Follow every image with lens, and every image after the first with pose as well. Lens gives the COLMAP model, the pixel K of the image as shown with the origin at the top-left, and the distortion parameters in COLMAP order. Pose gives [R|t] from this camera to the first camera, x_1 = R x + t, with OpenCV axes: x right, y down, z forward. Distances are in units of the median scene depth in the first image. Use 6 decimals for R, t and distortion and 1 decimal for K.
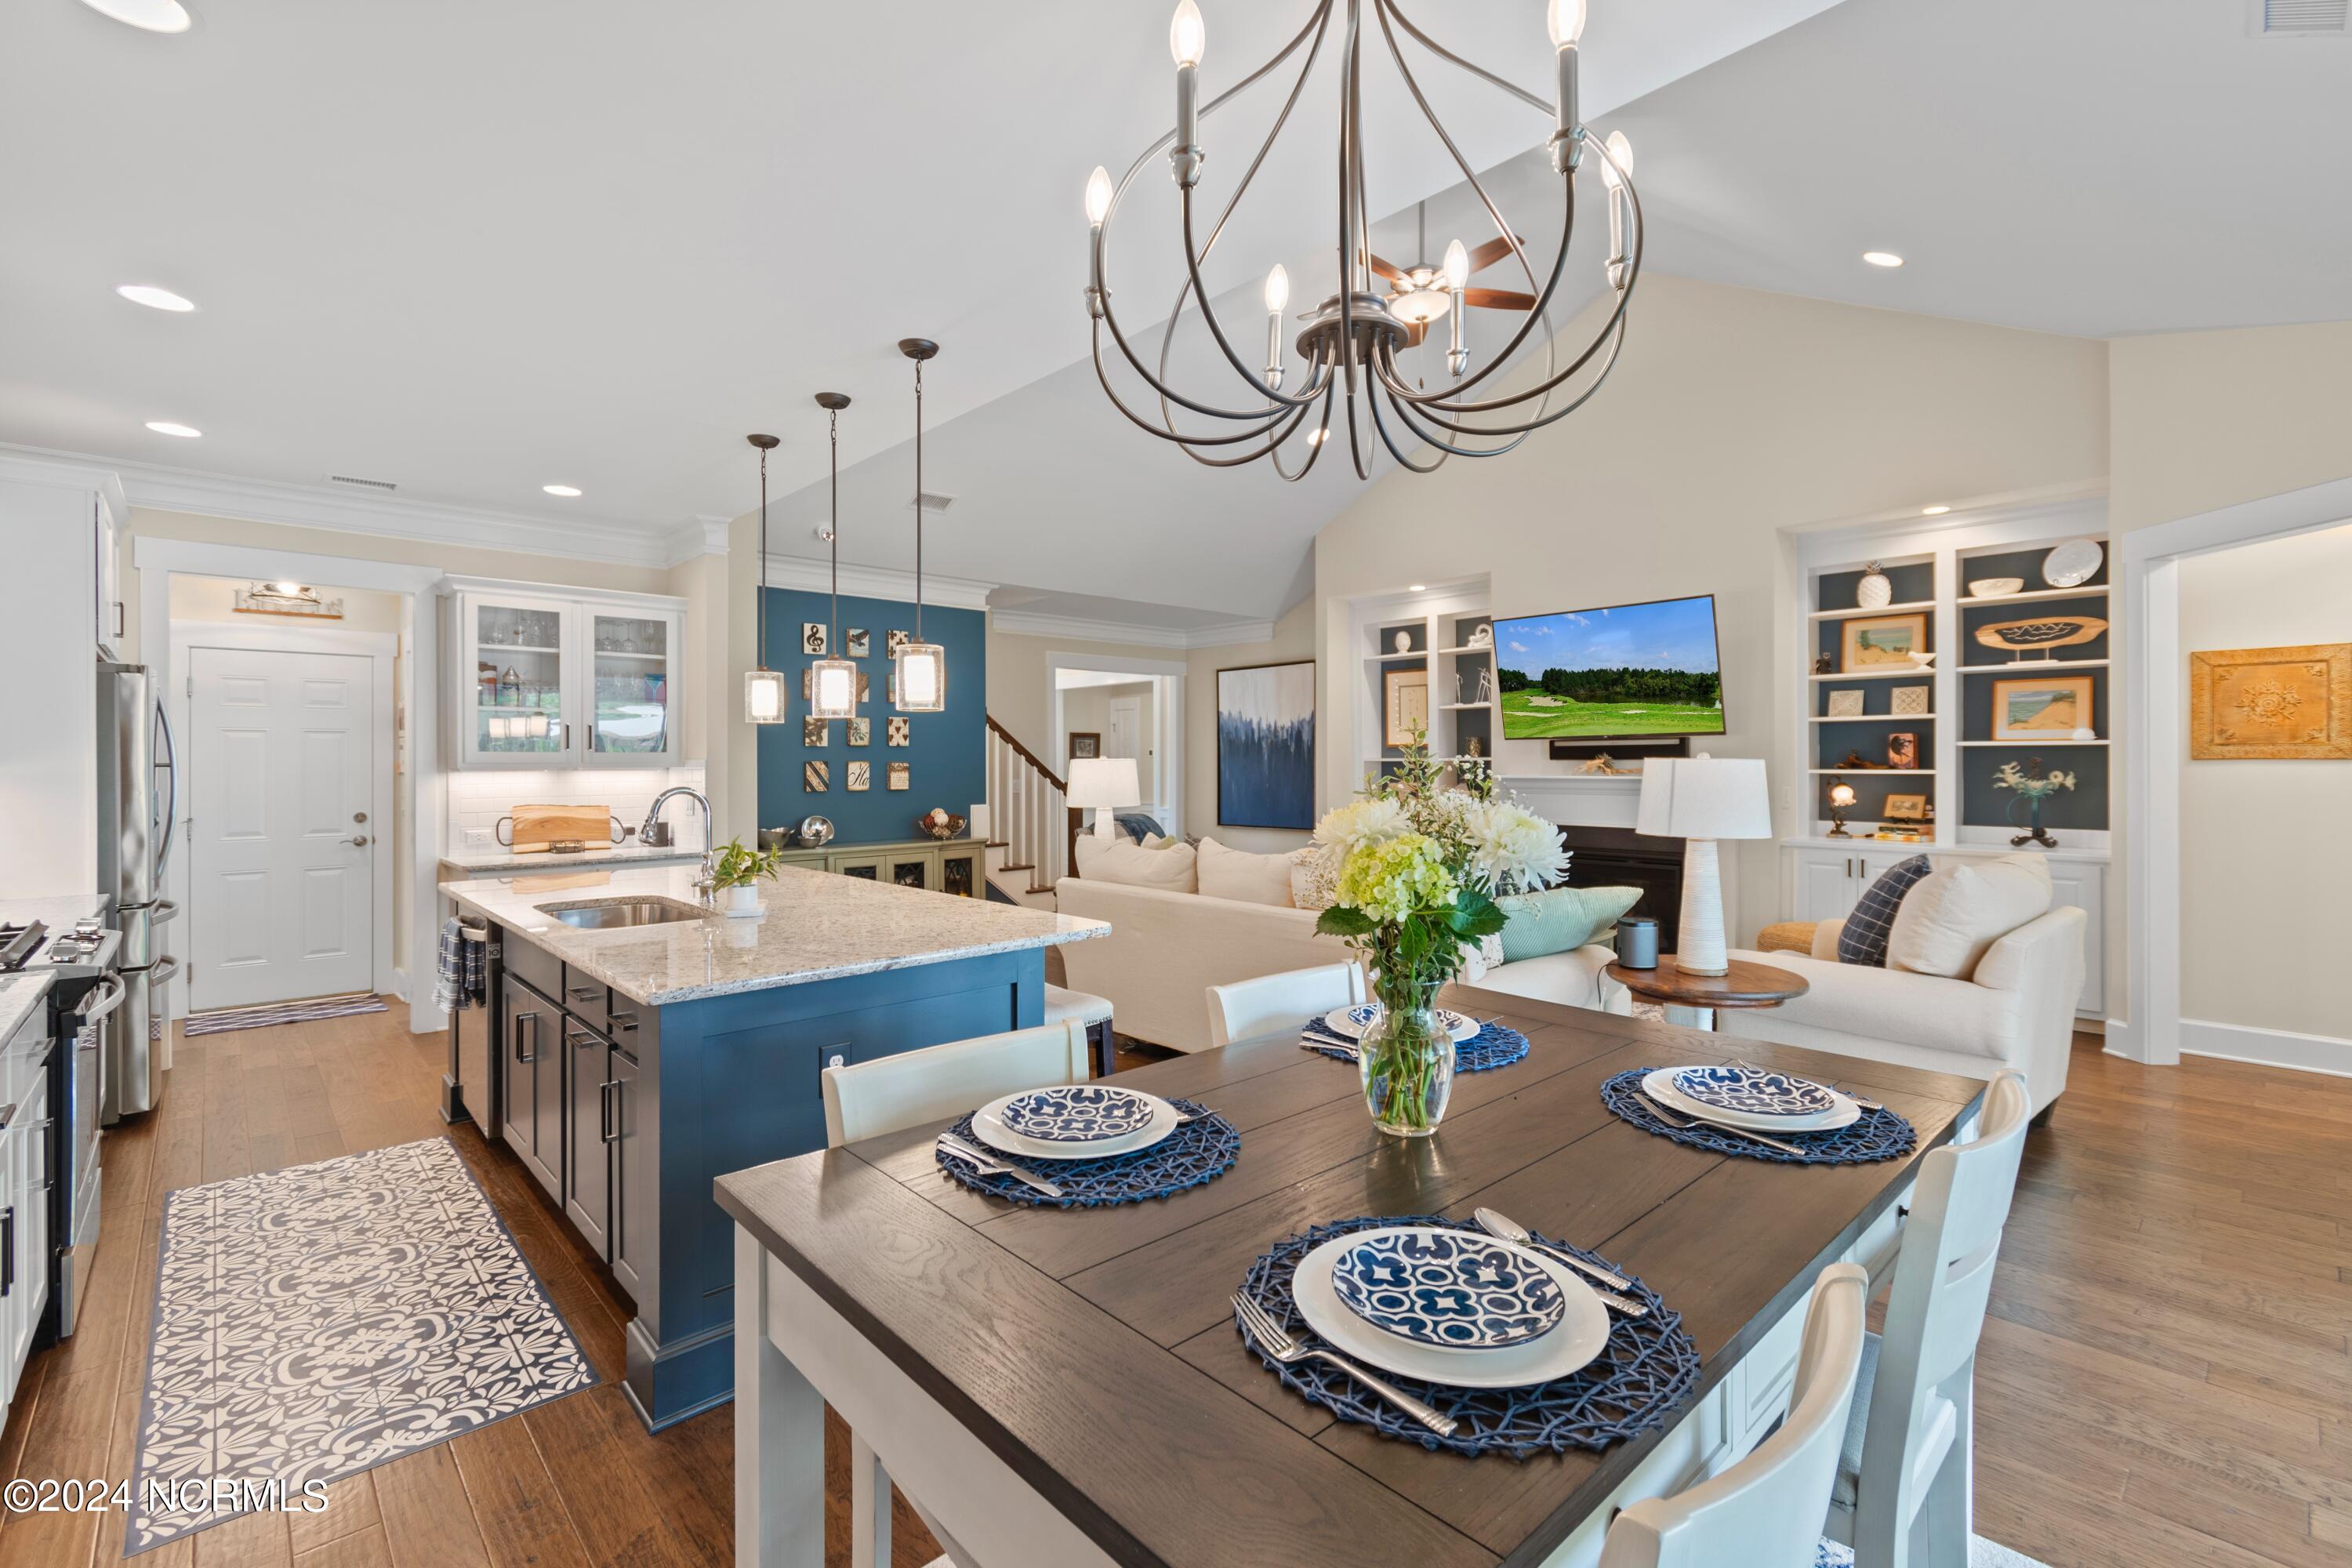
lens RADIAL K [[1040.7, 0, 1179.2], [0, 1040.7, 759.9], [0, 0, 1]] dist [0.004830, -0.003159]
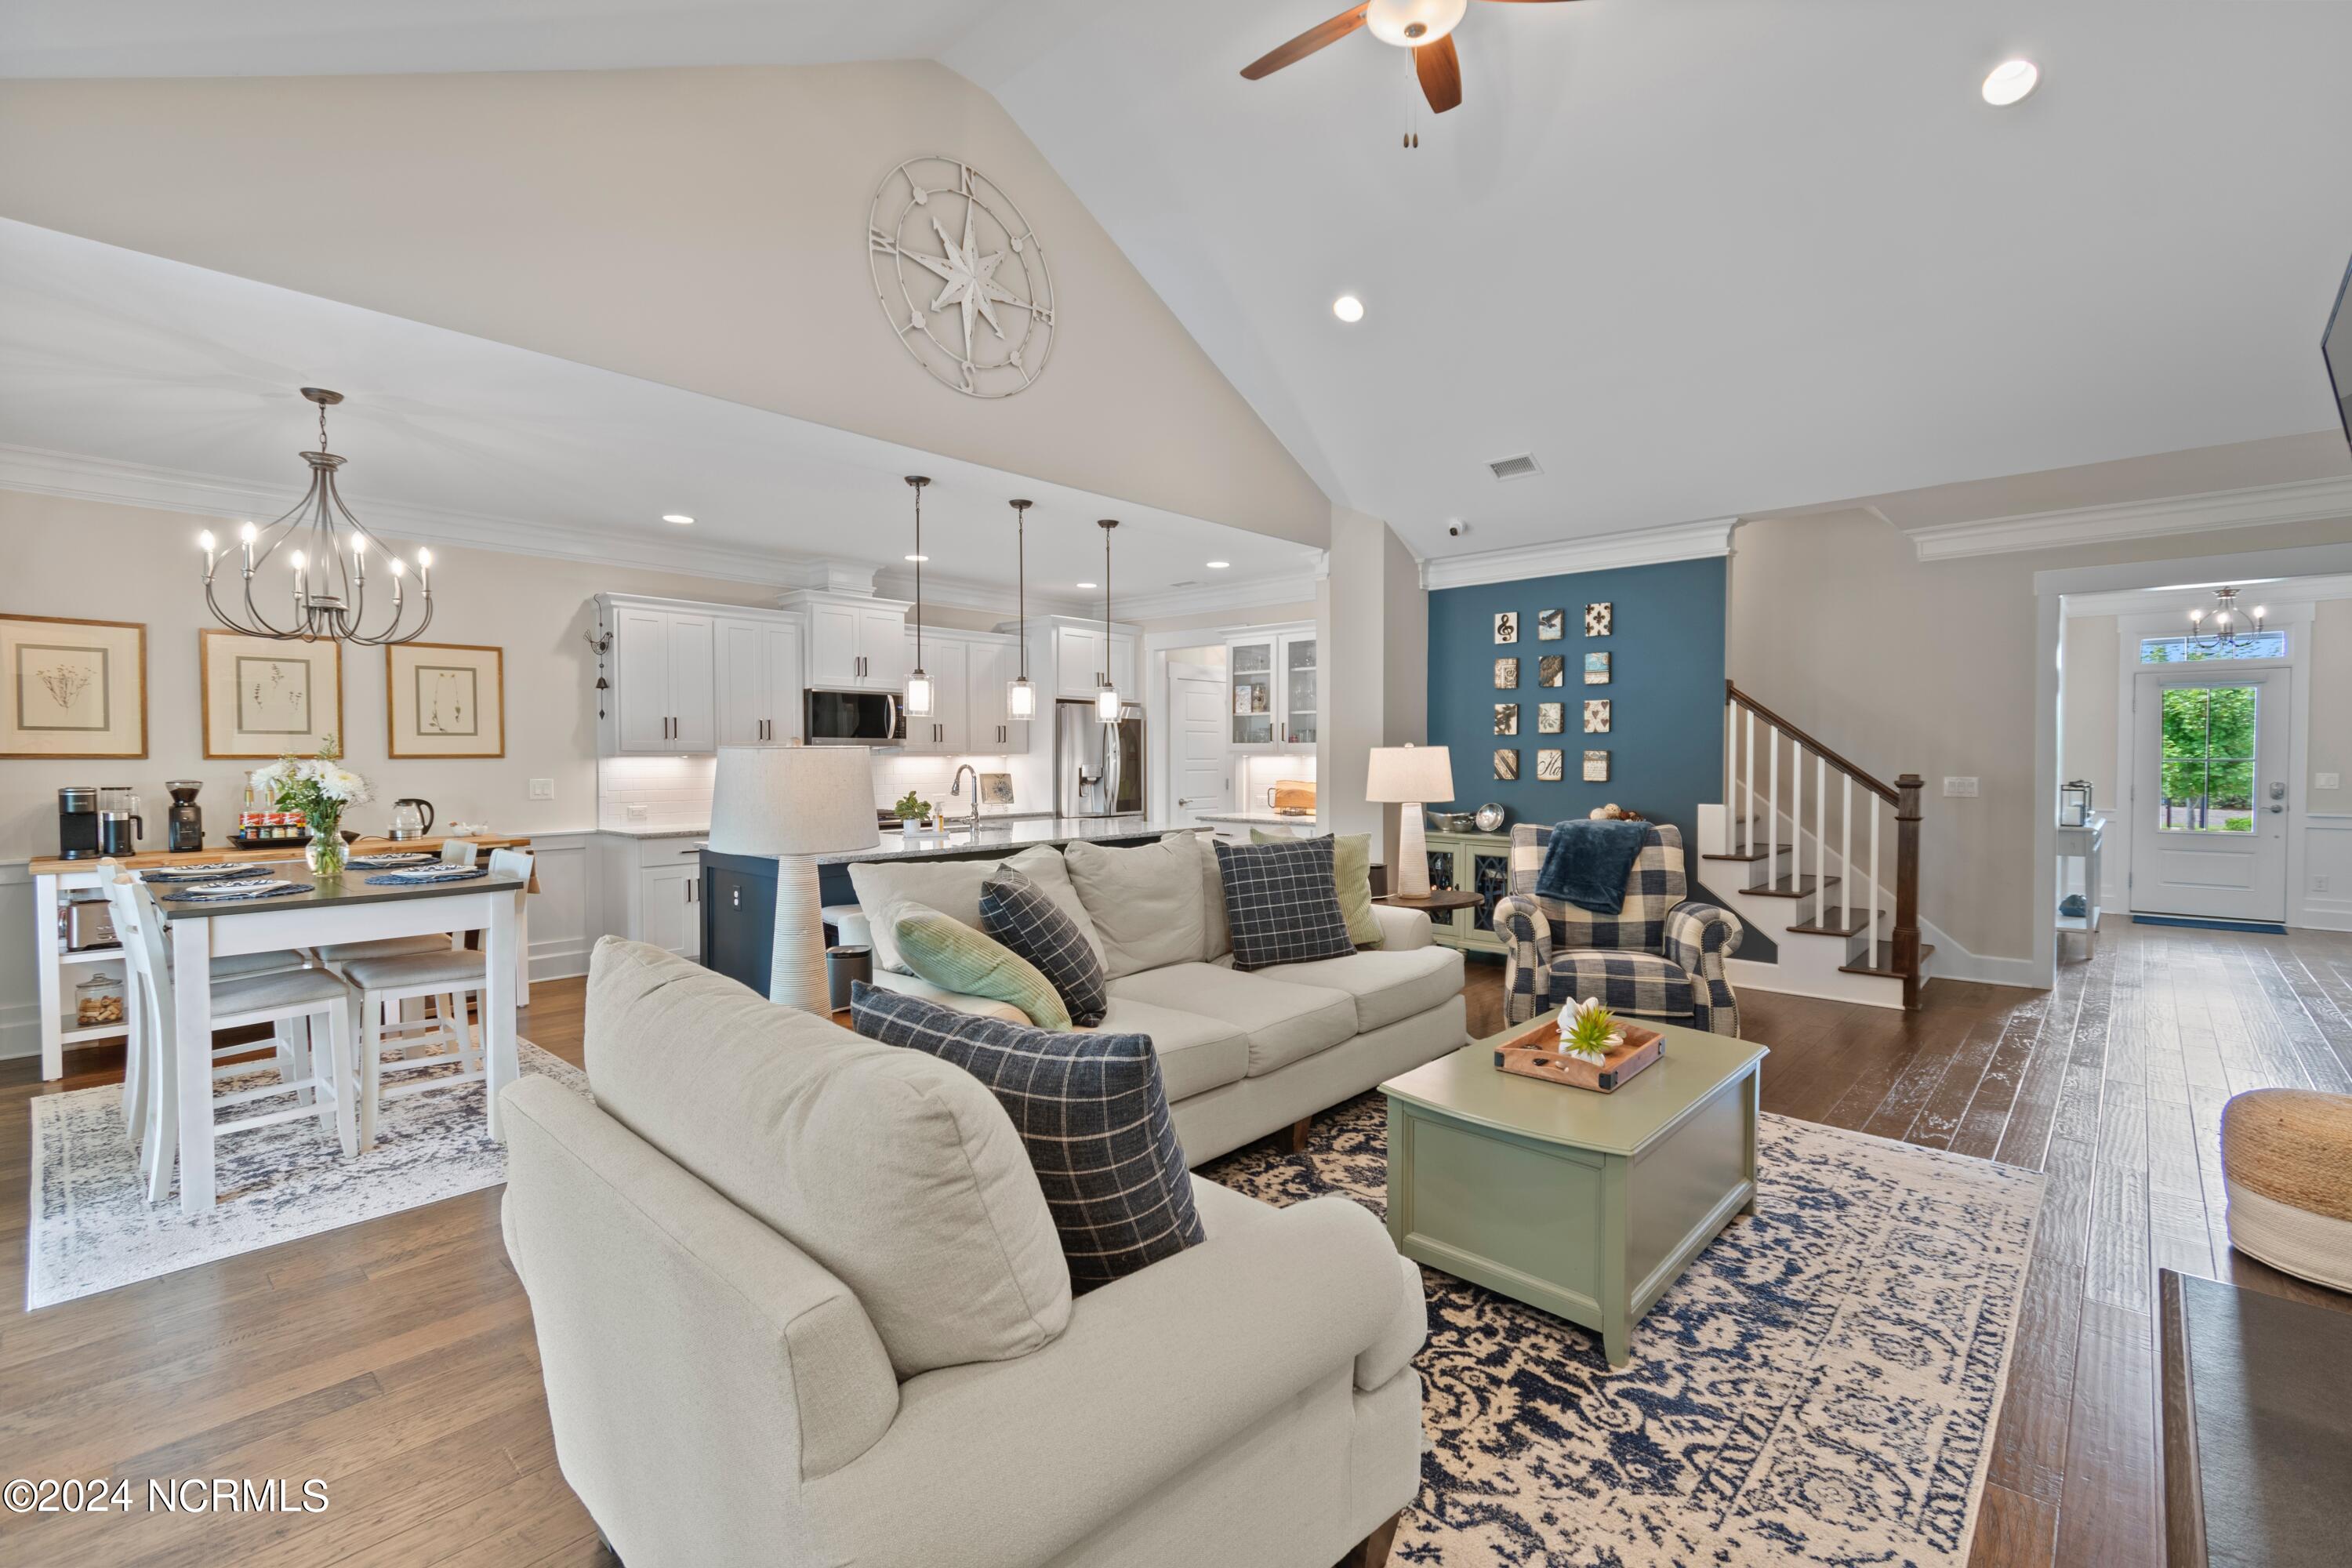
lens RADIAL K [[1040.7, 0, 1175.0], [0, 1040.7, 778.2], [0, 0, 1]] dist [0.004830, -0.003159]
pose [[0.077643, 0.026612, -0.996626, 0.759727], [0.002144, 0.999637, 0.026860, 0.001752], [0.996979, -0.004222, 0.077557, 0.718455]]
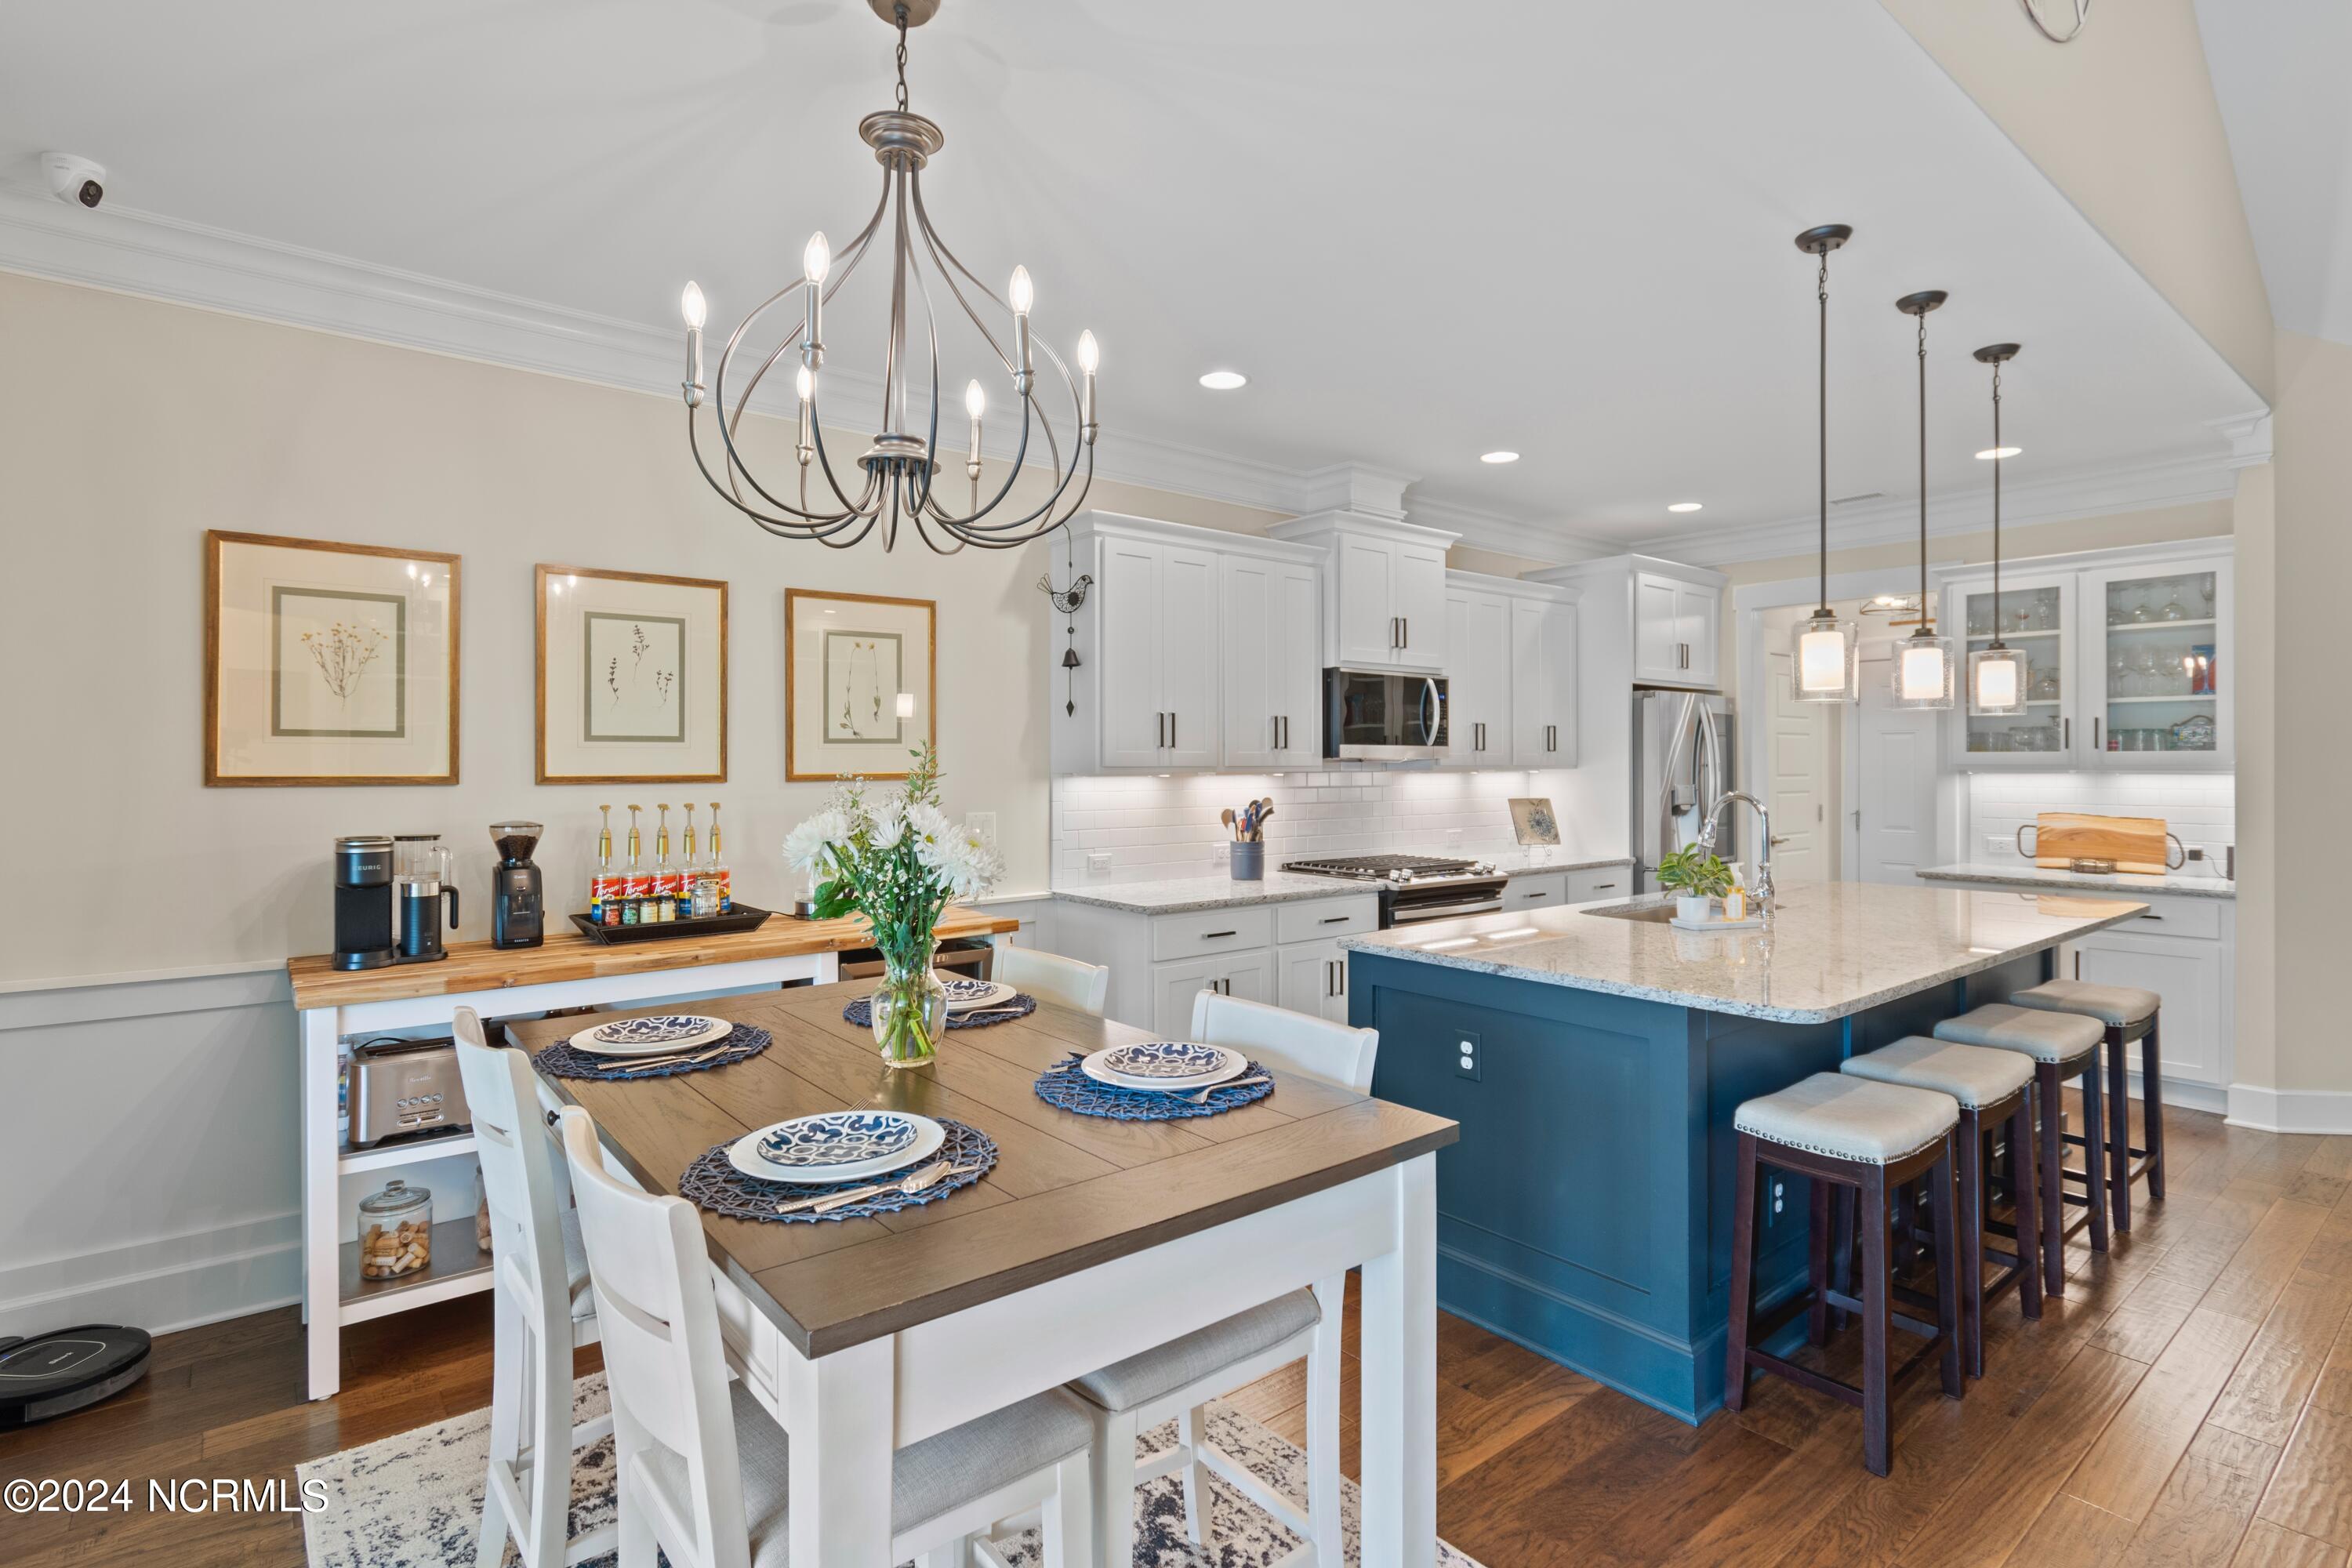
lens RADIAL K [[1169.1, 0, 1174.3], [0, 1169.1, 760.9], [0, 0, 1]] dist [-0.002841, -0.002001]
pose [[-0.073687, 0.001897, -0.997280, 0.380106], [0.003650, 0.999992, 0.001632, -0.004011], [0.997275, -0.003519, -0.073693, 0.333530]]
